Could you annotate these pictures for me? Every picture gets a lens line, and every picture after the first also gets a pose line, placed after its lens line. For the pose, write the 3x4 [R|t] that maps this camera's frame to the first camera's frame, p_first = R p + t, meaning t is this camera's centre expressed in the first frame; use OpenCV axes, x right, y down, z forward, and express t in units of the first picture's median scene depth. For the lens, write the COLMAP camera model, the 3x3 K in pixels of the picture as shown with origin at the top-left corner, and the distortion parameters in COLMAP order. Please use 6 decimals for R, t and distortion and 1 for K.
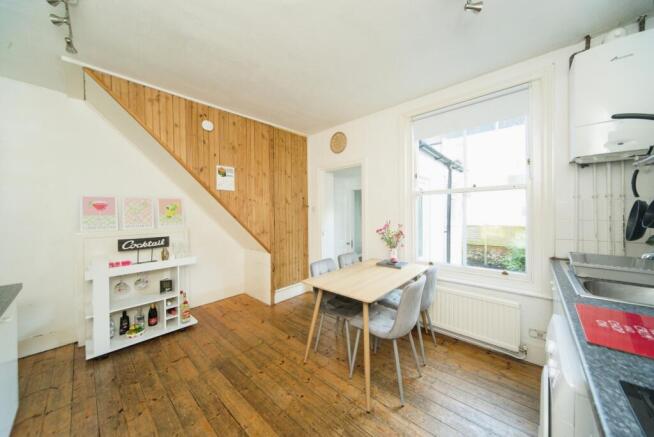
lens RADIAL K [[221.7, 0, 327.0], [0, 221.7, 218.5], [0, 0, 1]] dist [0.000079, -0.000016]
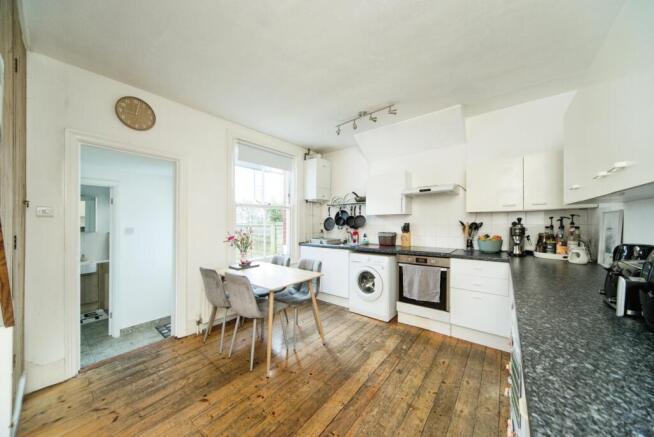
lens RADIAL K [[223.4, 0, 326.3], [0, 223.4, 220.0], [0, 0, 1]] dist [0.000062, -0.000095]
pose [[-0.055623, 0.008386, 0.998417, -0.892186], [0.017909, 0.999812, -0.007400, -0.010456], [-0.998291, 0.017469, -0.055763, 0.654716]]
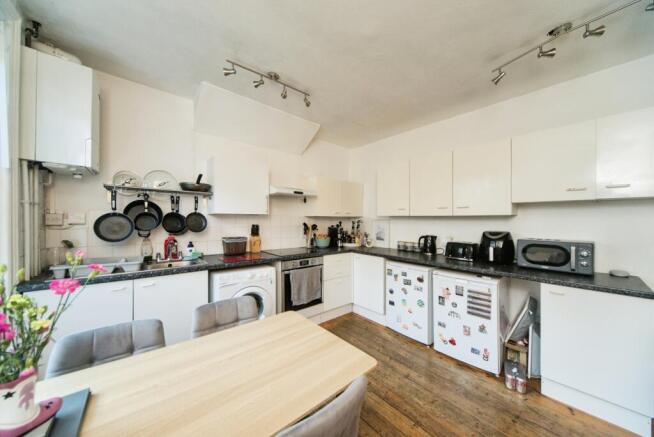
lens RADIAL K [[223.4, 0, 326.3], [0, 223.4, 220.0], [0, 0, 1]] dist [0.000062, -0.000095]
pose [[-0.991483, -0.016376, 0.129204, -0.080577], [-0.015012, 0.999821, 0.011524, -0.036823], [-0.129370, 0.009486, -0.991551, 1.197633]]
